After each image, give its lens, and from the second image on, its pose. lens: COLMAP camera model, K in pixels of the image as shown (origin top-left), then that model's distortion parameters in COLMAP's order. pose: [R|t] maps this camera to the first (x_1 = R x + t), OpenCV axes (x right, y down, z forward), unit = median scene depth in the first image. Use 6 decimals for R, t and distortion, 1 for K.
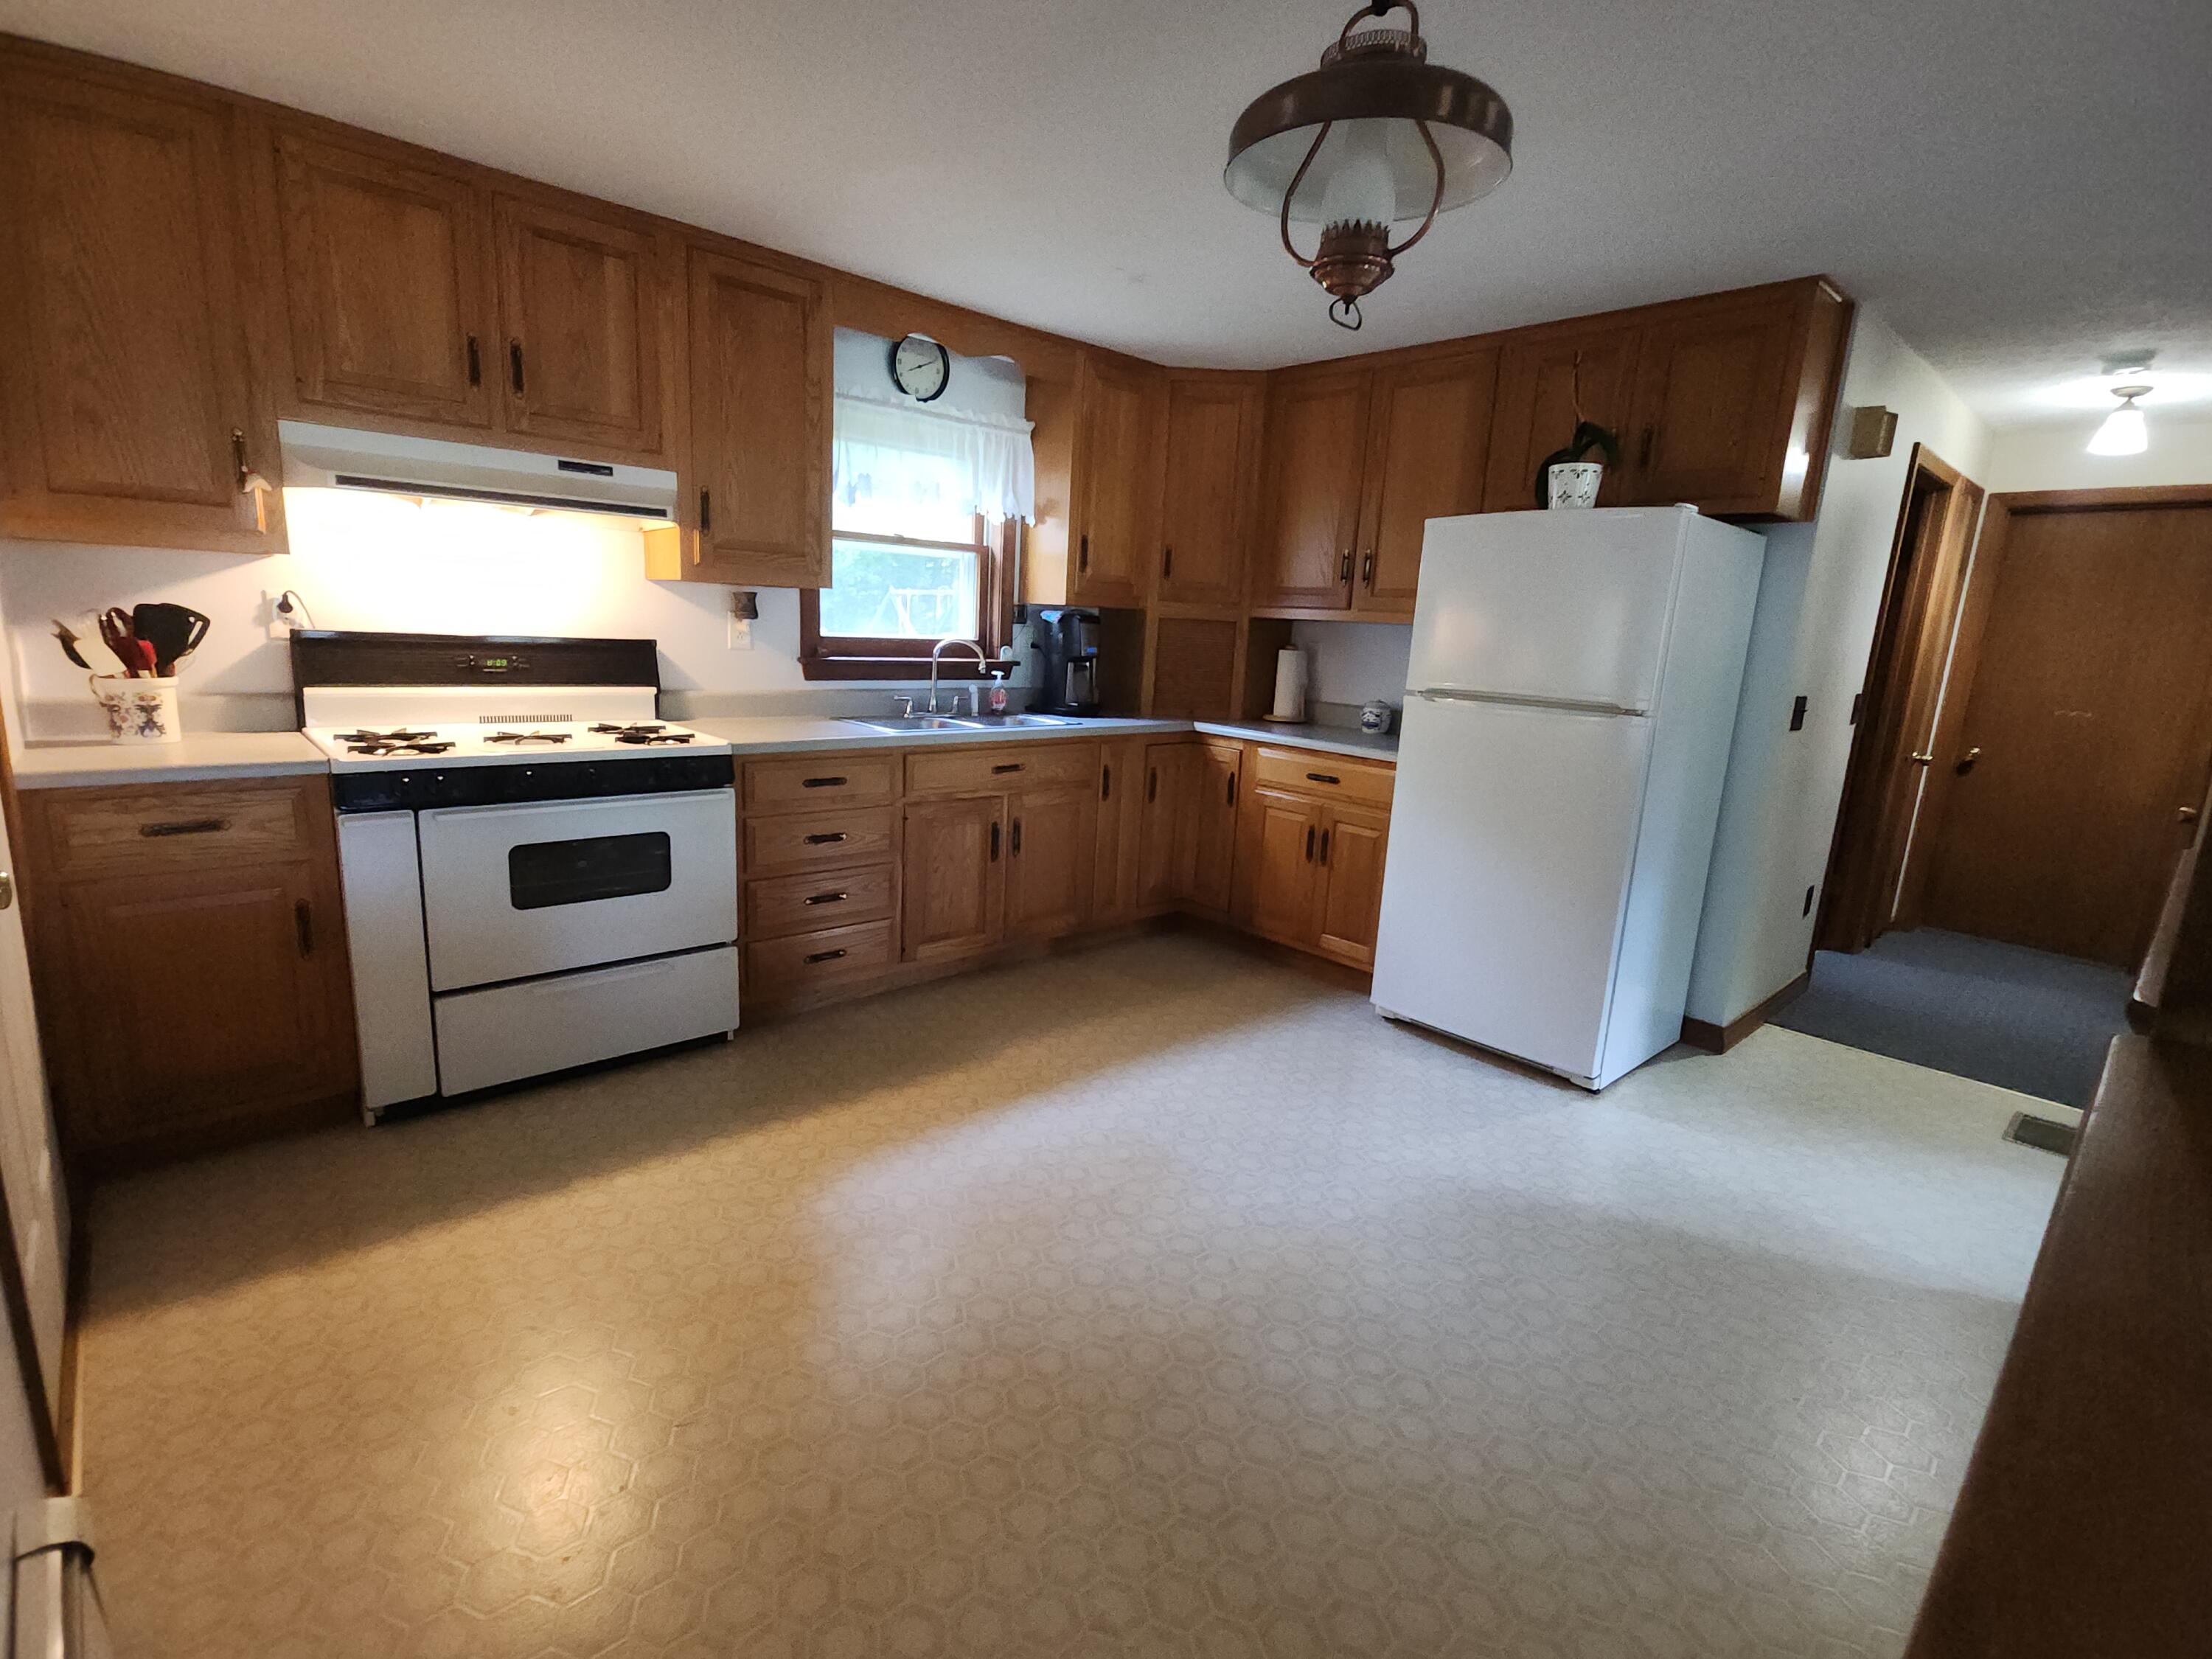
lens RADIAL K [[1019.2, 0, 1098.3], [0, 1019.2, 832.4], [0, 0, 1]] dist [0.002023, -0.000501]
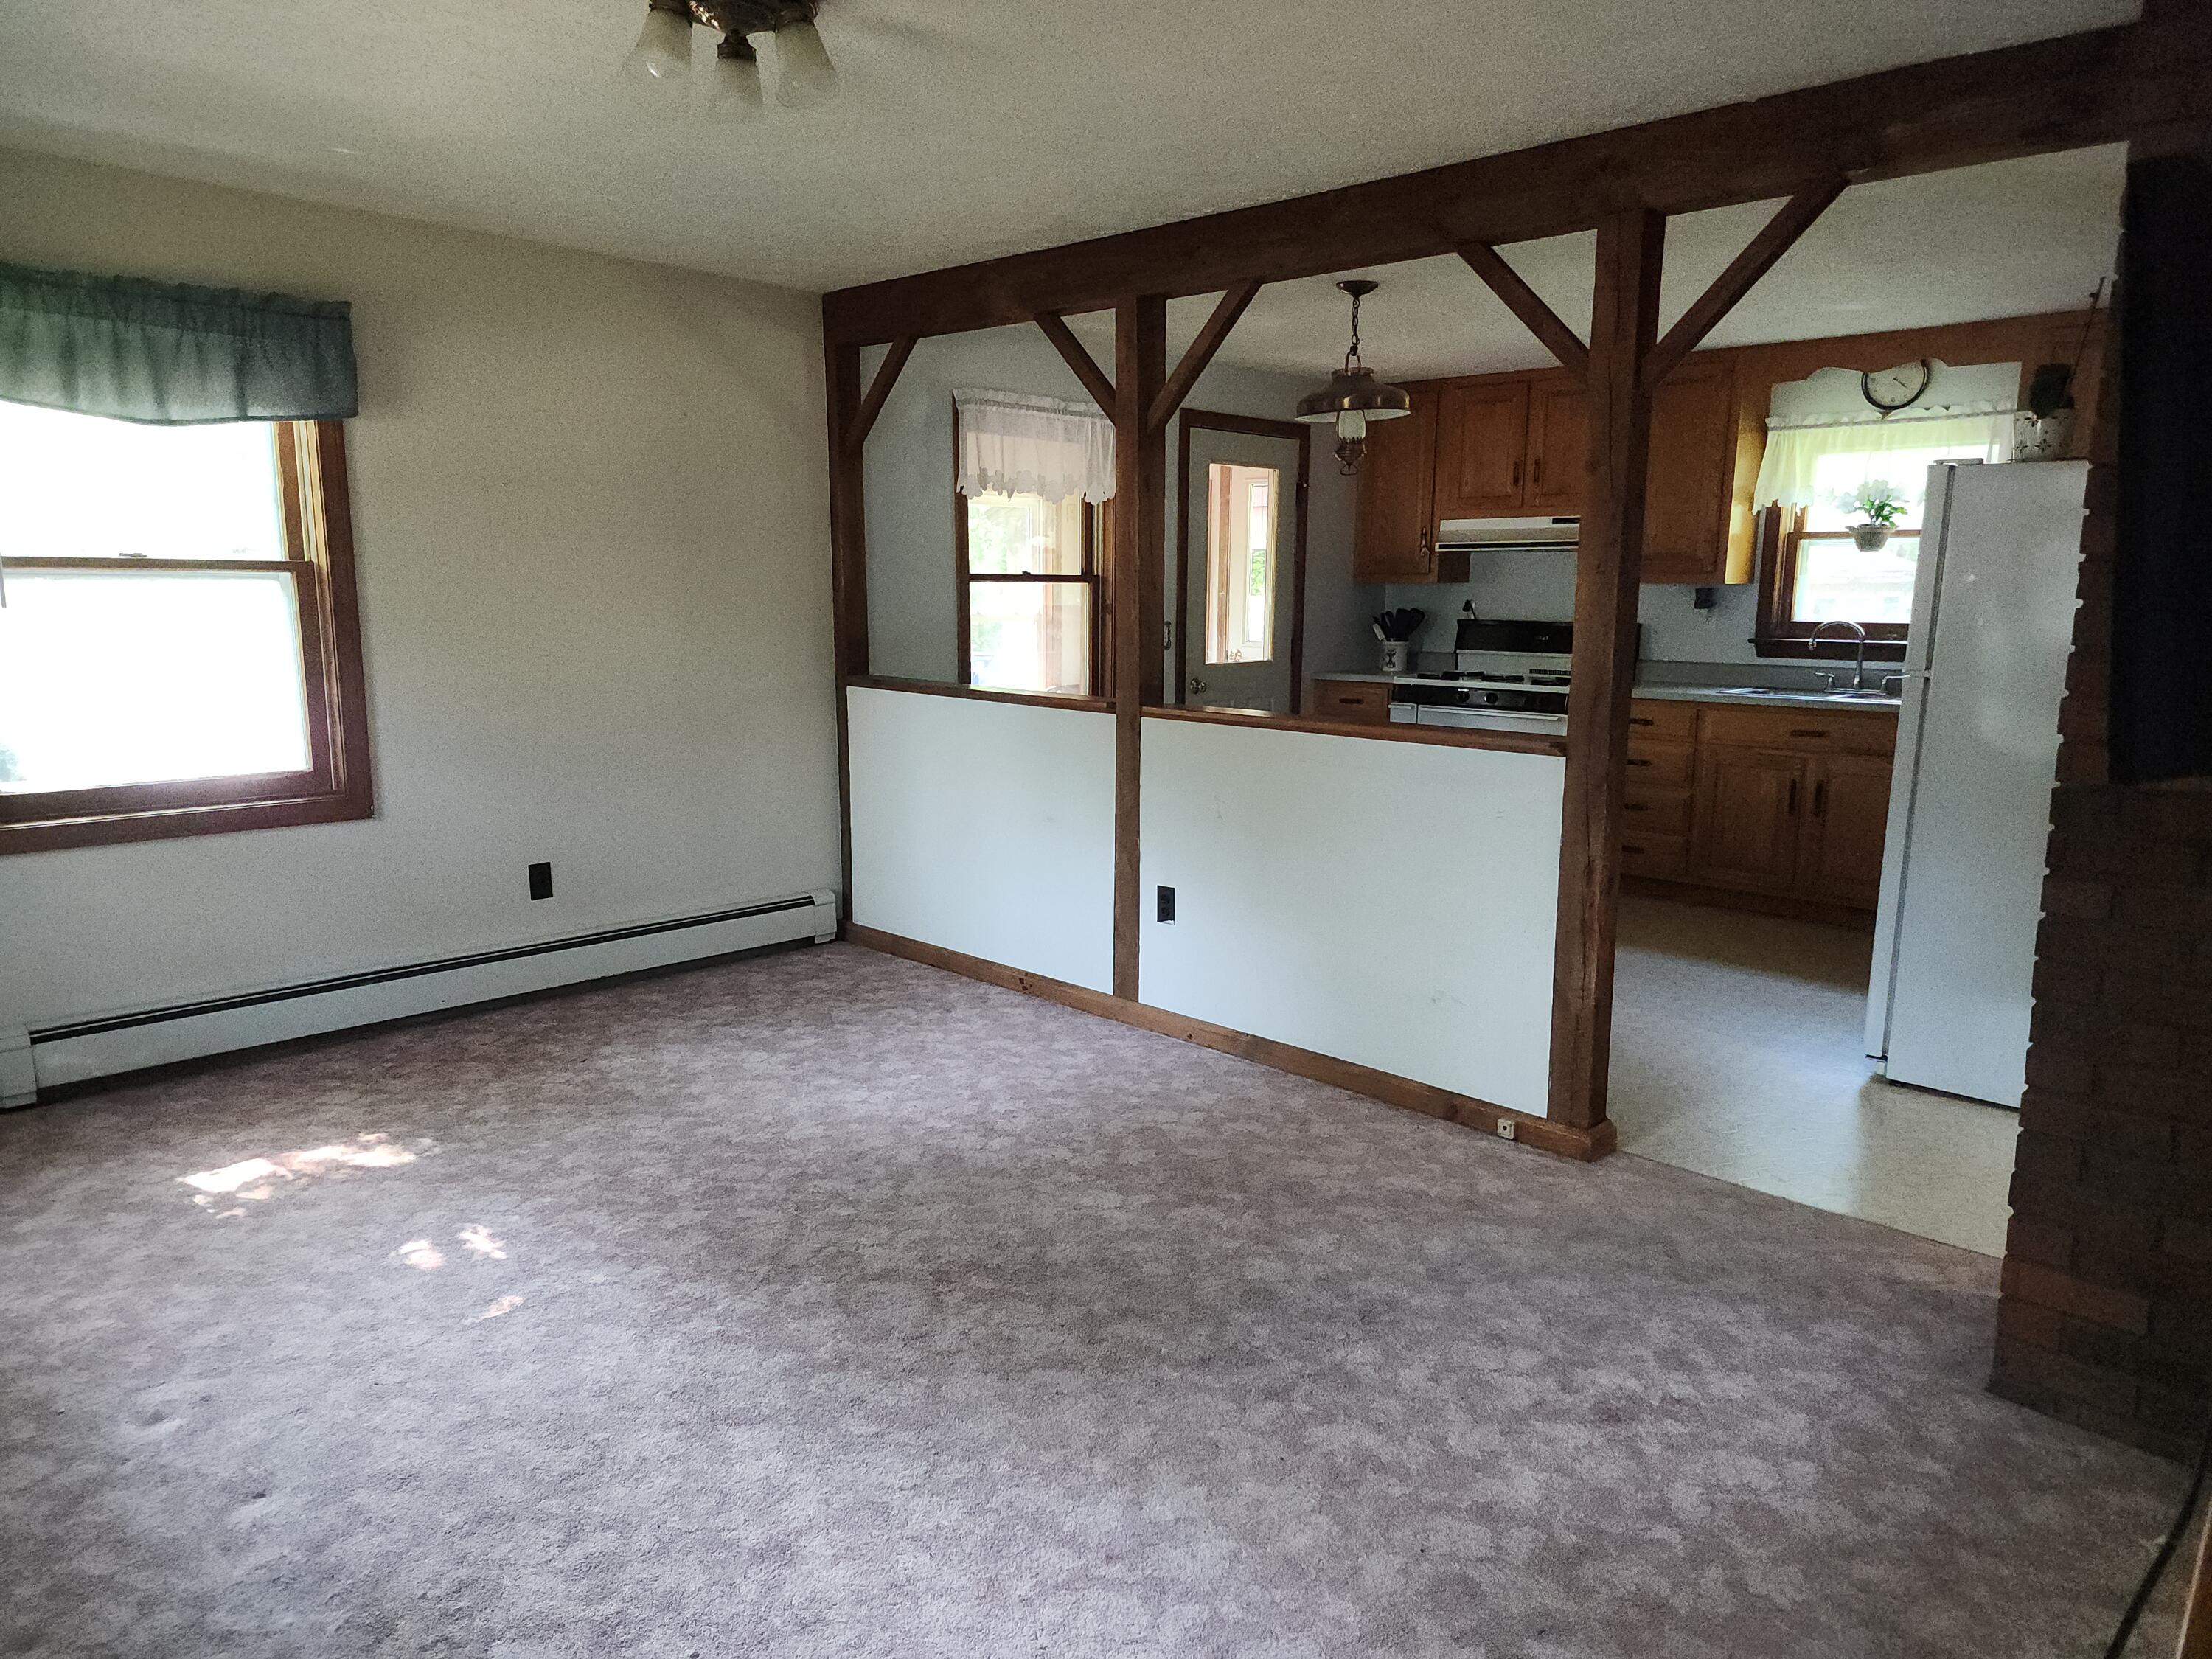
lens RADIAL K [[1479.3, 0, 1127.8], [0, 1479.3, 829.5], [0, 0, 1]] dist [0.062772, -0.027219]
pose [[0.082924, 0.118733, -0.989457, 1.901000], [-0.207929, 0.973086, 0.099343, 0.042591], [0.974622, 0.197499, 0.105380, 0.138124]]
